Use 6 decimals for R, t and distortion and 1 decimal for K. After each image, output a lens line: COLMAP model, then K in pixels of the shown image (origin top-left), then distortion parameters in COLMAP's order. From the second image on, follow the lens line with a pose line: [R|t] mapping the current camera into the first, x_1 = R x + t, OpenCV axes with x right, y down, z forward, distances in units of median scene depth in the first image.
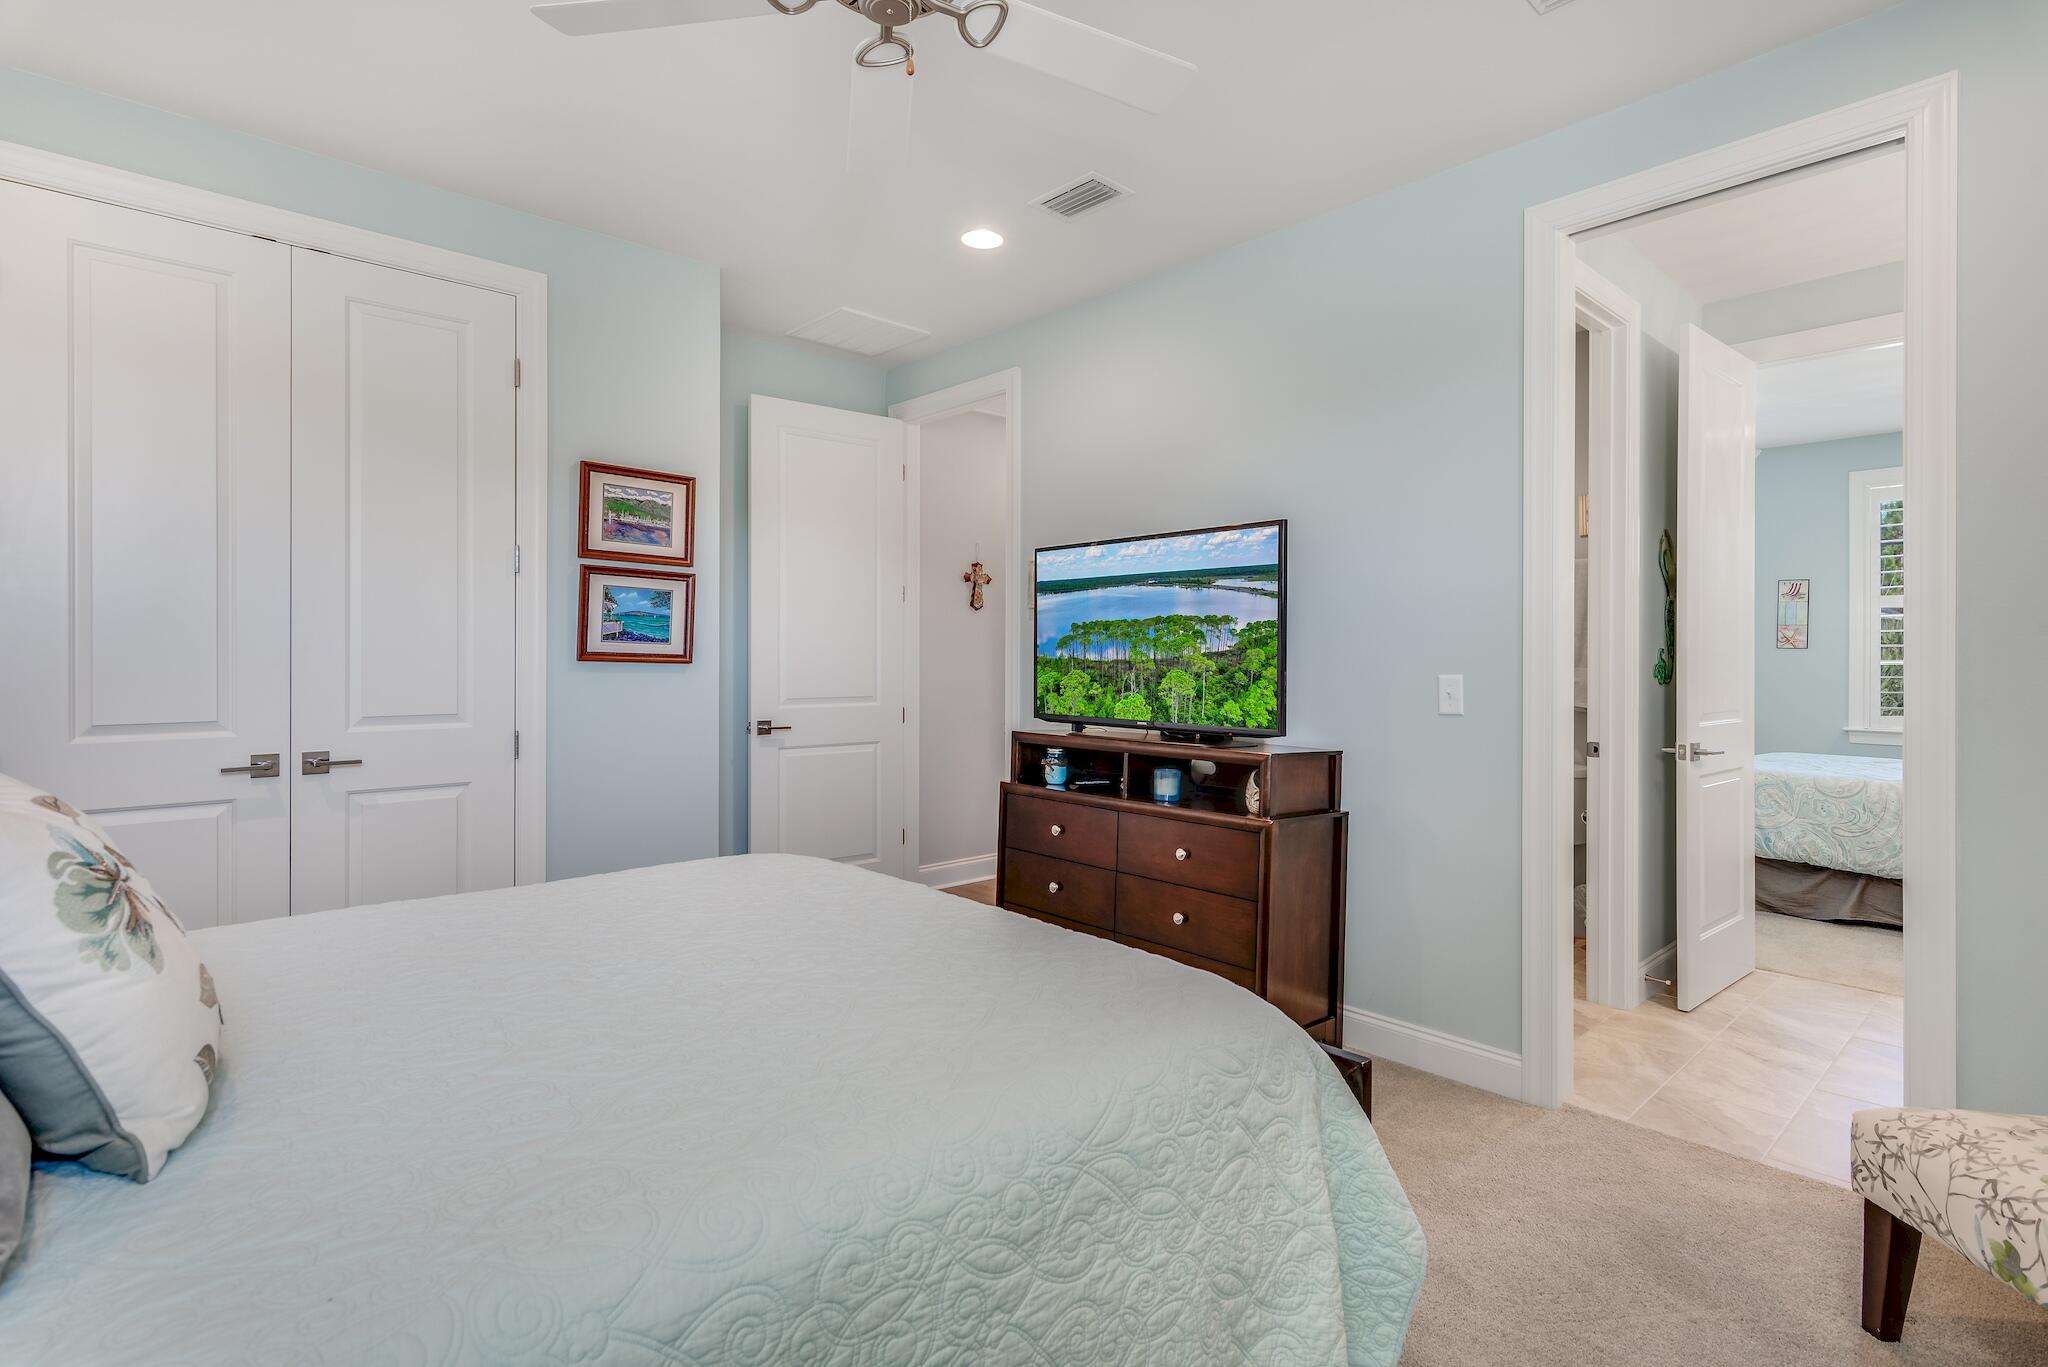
lens RADIAL K [[1018.3, 0, 1023.3], [0, 1018.3, 673.4], [0, 0, 1]] dist [0.000610, -0.001022]
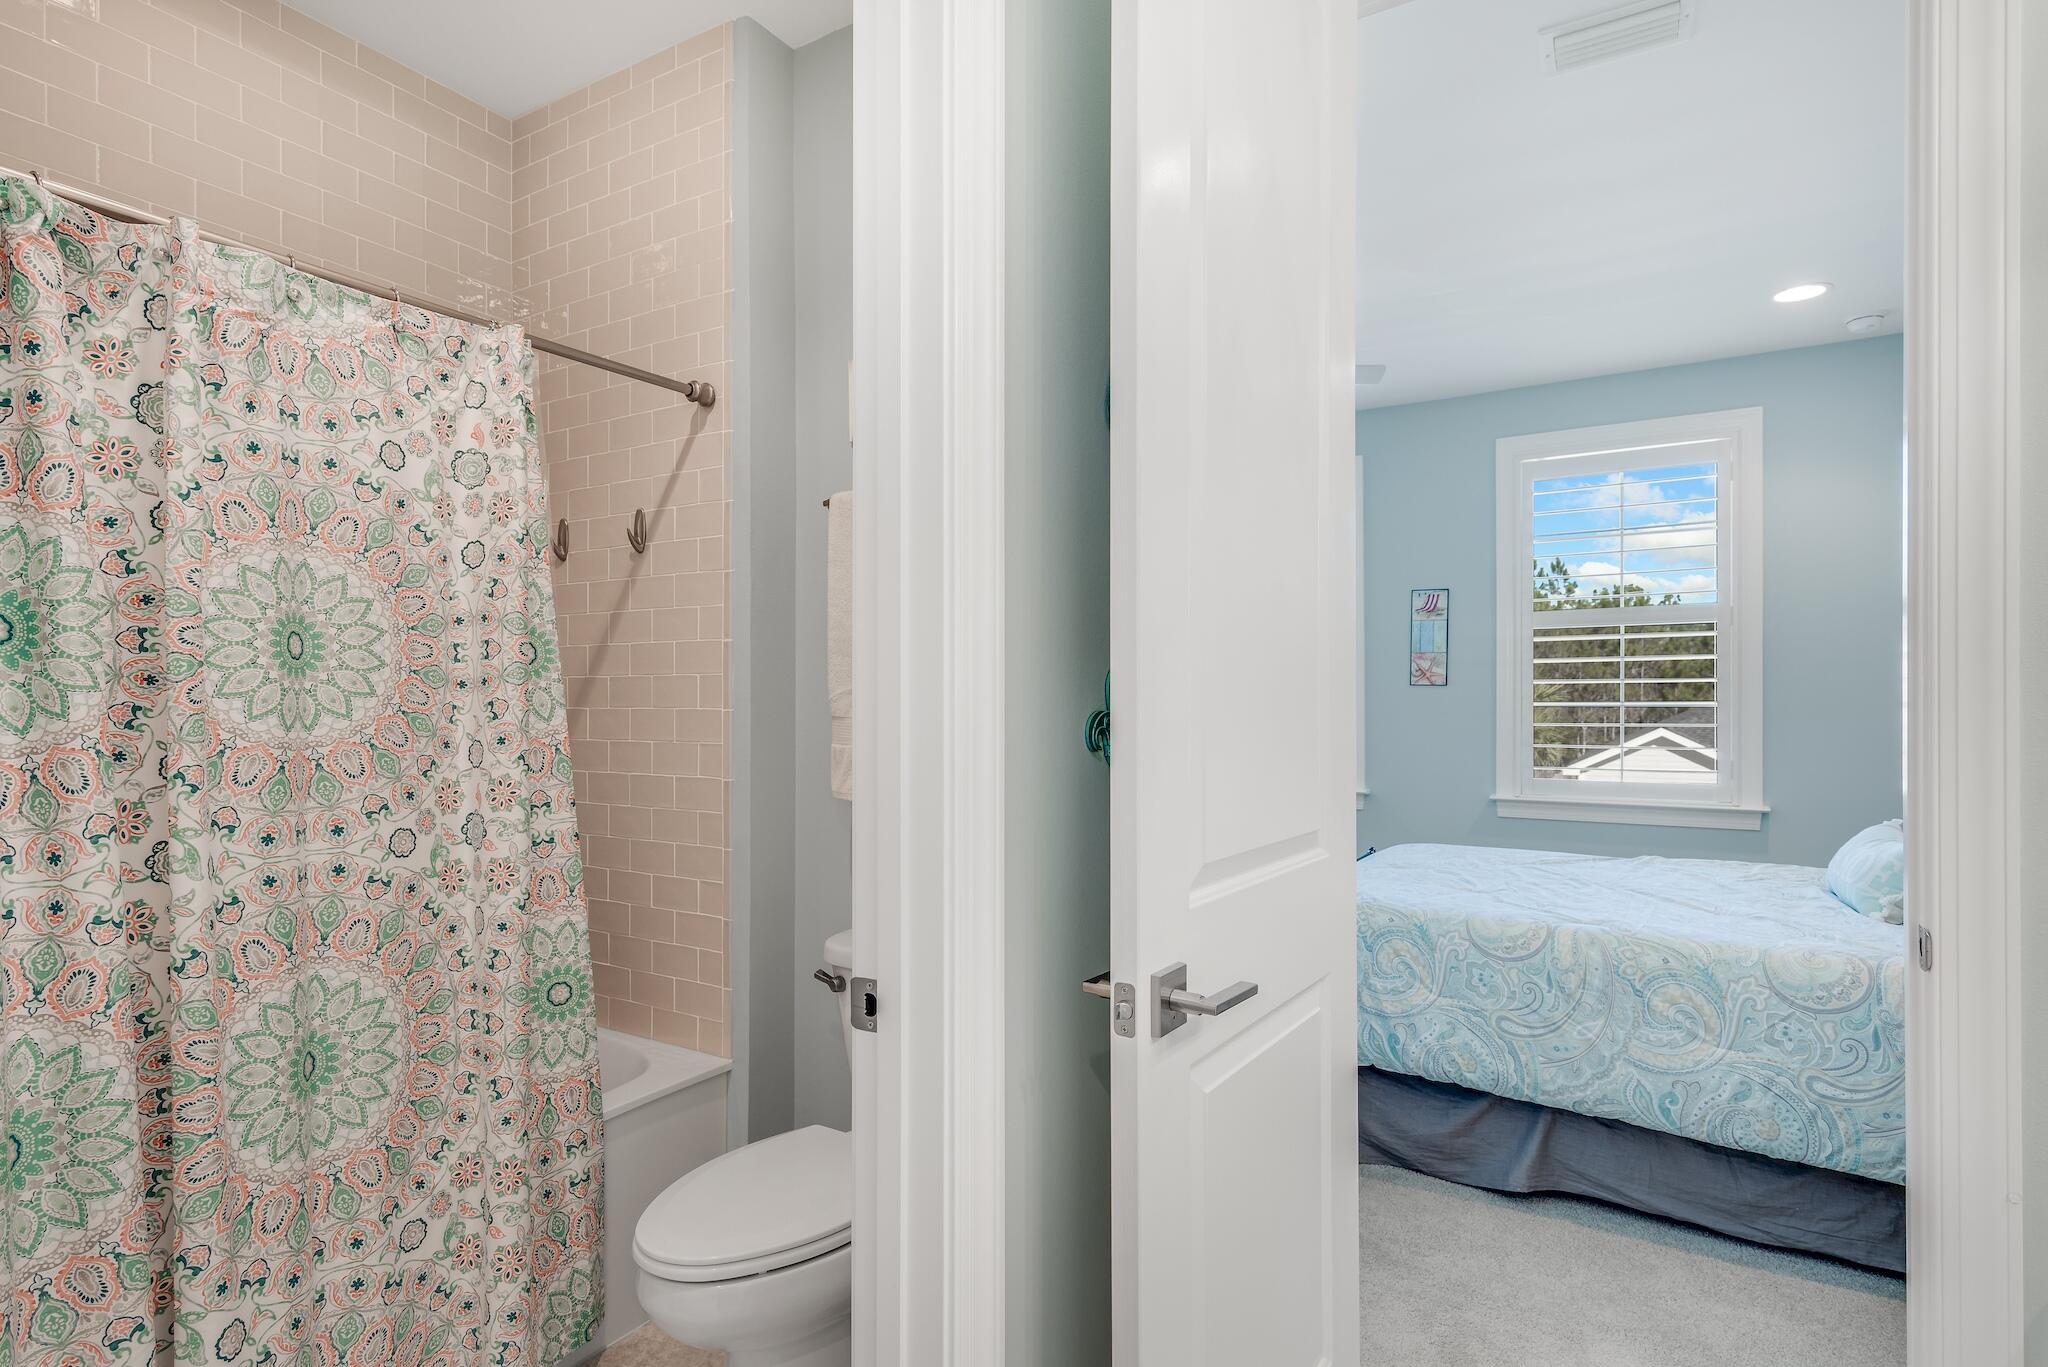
lens RADIAL K [[1047.5, 0, 1023.9], [0, 1047.5, 716.6], [0, 0, 1]] dist [0.000189, -0.000127]
pose [[0.960312, -0.001185, 0.278925, 0.404651], [0.000559, 0.999997, 0.002324, -0.006468], [-0.278927, -0.002076, 0.960310, 0.544046]]
